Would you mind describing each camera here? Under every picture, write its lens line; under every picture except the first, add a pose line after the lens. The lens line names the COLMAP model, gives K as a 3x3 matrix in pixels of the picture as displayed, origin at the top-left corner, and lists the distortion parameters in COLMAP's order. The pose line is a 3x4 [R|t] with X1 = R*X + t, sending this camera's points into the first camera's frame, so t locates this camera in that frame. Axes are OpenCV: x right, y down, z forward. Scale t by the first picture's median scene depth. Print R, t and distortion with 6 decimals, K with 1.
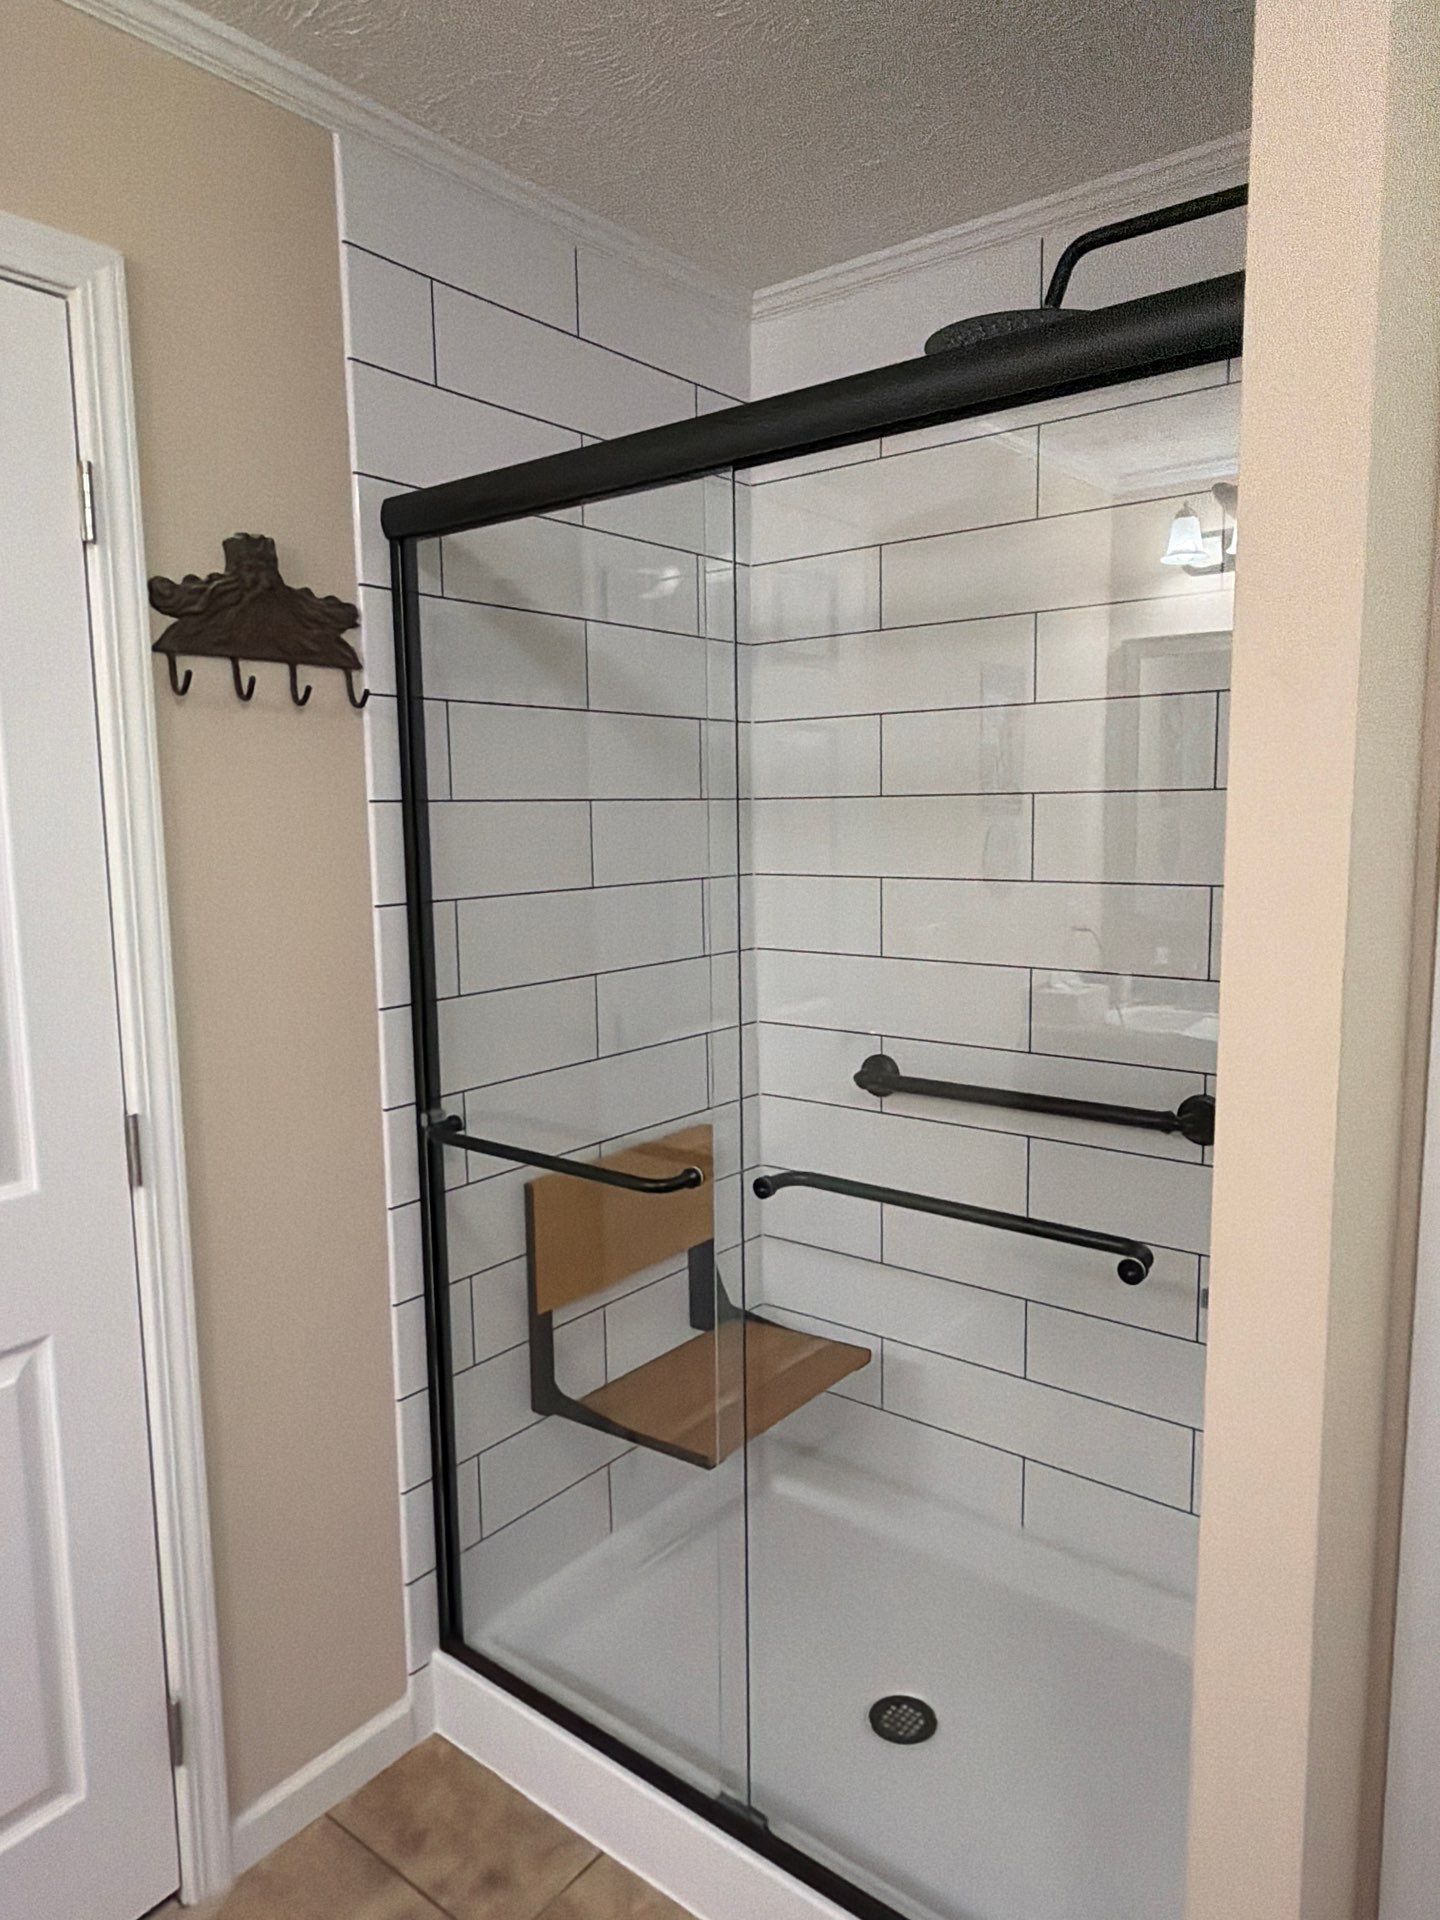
lens RADIAL K [[1240.6, 0, 715.7], [0, 1240.6, 960.5], [0, 0, 1]] dist [-0.000152, 0.000408]
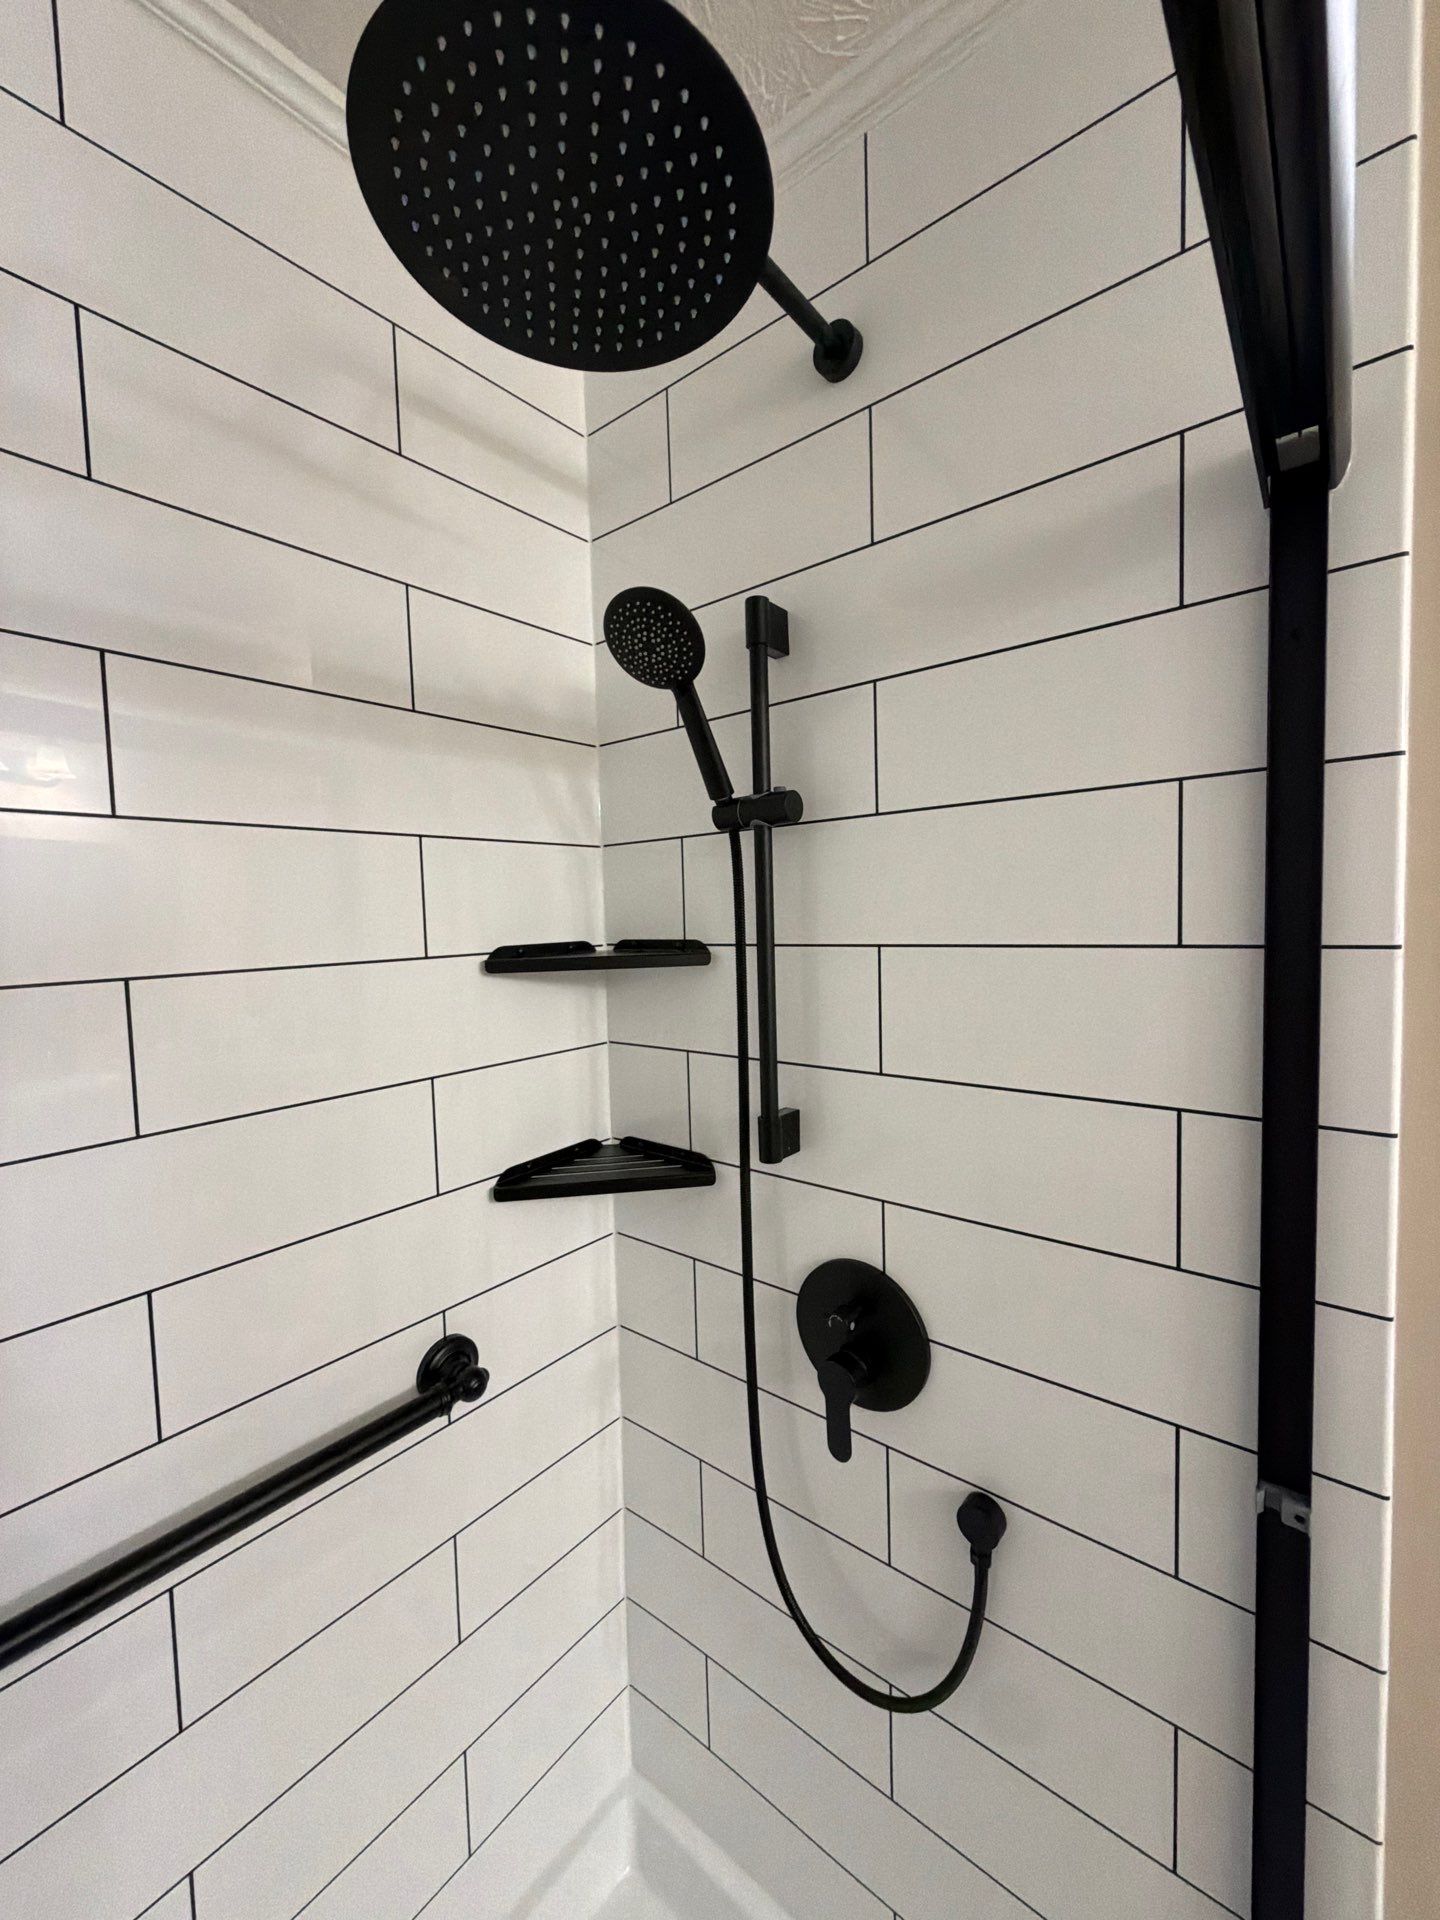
lens RADIAL K [[763.7, 0, 718.0], [0, 763.7, 956.4], [0, 0, 1]] dist [-0.001903, 0.000394]
pose [[0.009700, -0.046266, 0.998882, -0.087339], [0.149371, 0.987788, 0.044301, -0.137062], [-0.988734, 0.148774, 0.016492, 0.831758]]
